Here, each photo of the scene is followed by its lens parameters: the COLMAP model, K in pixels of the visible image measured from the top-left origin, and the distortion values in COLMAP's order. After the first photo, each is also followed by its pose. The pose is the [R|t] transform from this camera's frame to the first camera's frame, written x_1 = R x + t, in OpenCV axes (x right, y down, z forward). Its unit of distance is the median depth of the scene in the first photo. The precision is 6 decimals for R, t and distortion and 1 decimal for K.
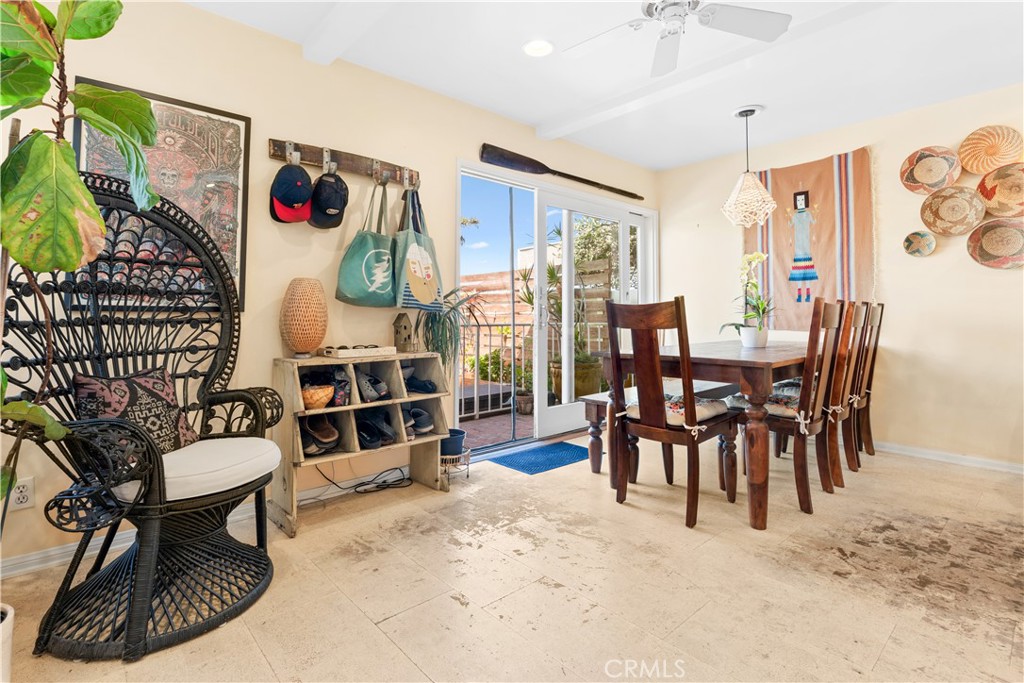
lens RADIAL K [[483.7, 0, 509.3], [0, 483.7, 301.5], [0, 0, 1]] dist [0.001159, 0.000272]
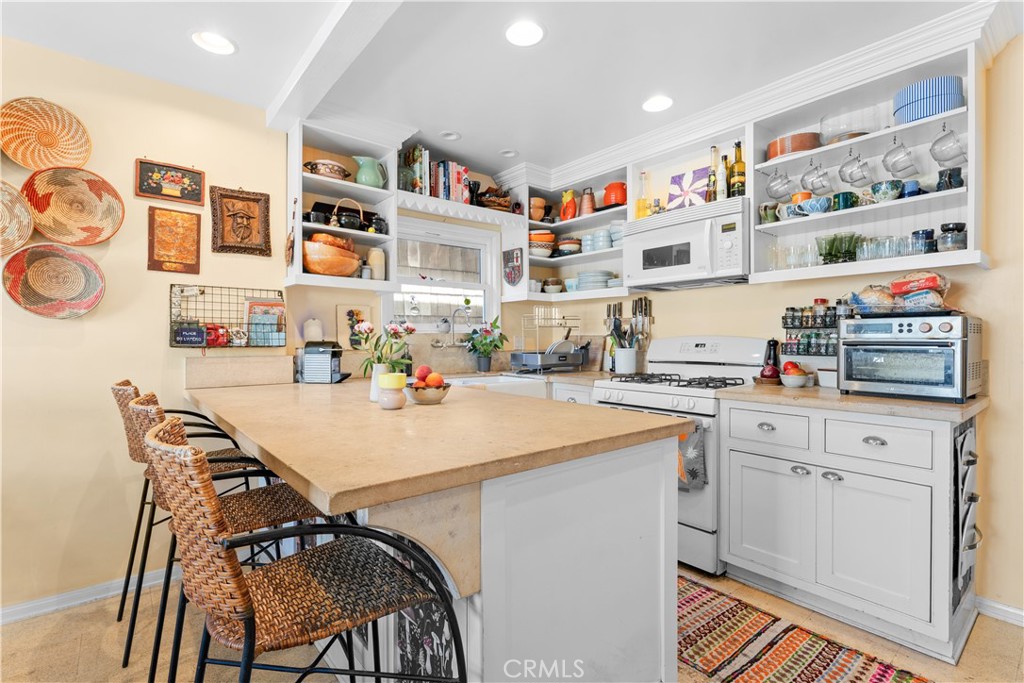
lens RADIAL K [[481.9, 0, 512.0], [0, 481.9, 341.5], [0, 0, 1]] dist [-0.000061, -0.000508]
pose [[0.048778, -0.001264, 0.998809, 0.369422], [-0.033973, 0.999418, 0.002924, -0.058054], [-0.998232, -0.034075, 0.048707, 0.323391]]
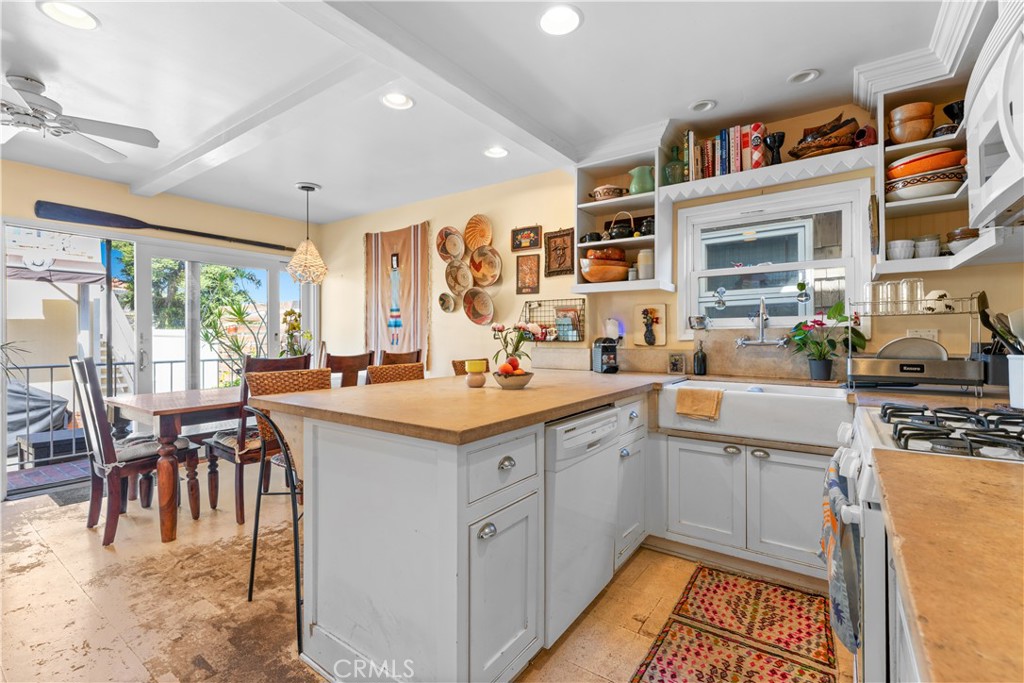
lens RADIAL K [[456.2, 0, 512.7], [0, 456.2, 338.6], [0, 0, 1]] dist [0.001002, -0.000336]
pose [[0.978338, 0.001259, 0.207010, 0.831321], [-0.009475, 0.999206, 0.038703, -0.078529], [-0.206797, -0.039826, 0.977573, -0.229034]]
